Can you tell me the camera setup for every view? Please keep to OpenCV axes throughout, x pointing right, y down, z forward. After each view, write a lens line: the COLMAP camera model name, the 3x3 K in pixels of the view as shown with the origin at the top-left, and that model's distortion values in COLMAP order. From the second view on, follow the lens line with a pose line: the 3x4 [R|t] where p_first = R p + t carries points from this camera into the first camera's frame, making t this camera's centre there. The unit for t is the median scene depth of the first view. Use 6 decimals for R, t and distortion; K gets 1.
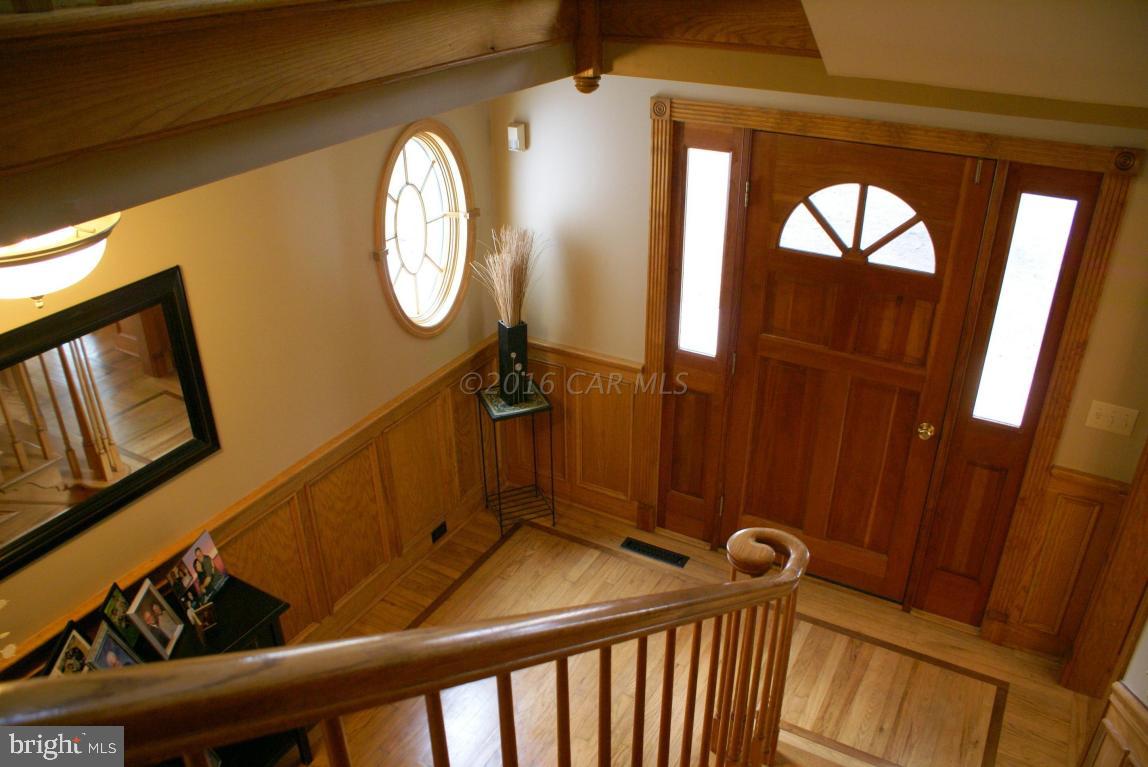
lens RADIAL K [[908.0, 0, 575.2], [0, 908.0, 386.3], [0, 0, 1]] dist [-0.146337, 0.115268]
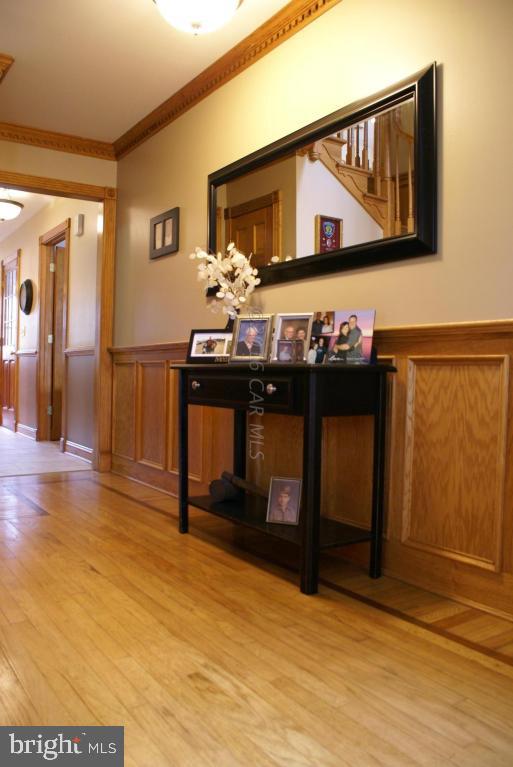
lens RADIAL K [[606.6, 0, 256.9], [0, 606.6, 381.8], [0, 0, 1]] dist [-0.146337, 0.115268]
pose [[-0.432300, 0.013860, -0.901623, 0.305260], [-0.432939, 0.873909, 0.221015, 0.140932], [0.791000, 0.485893, -0.371790, 1.220493]]
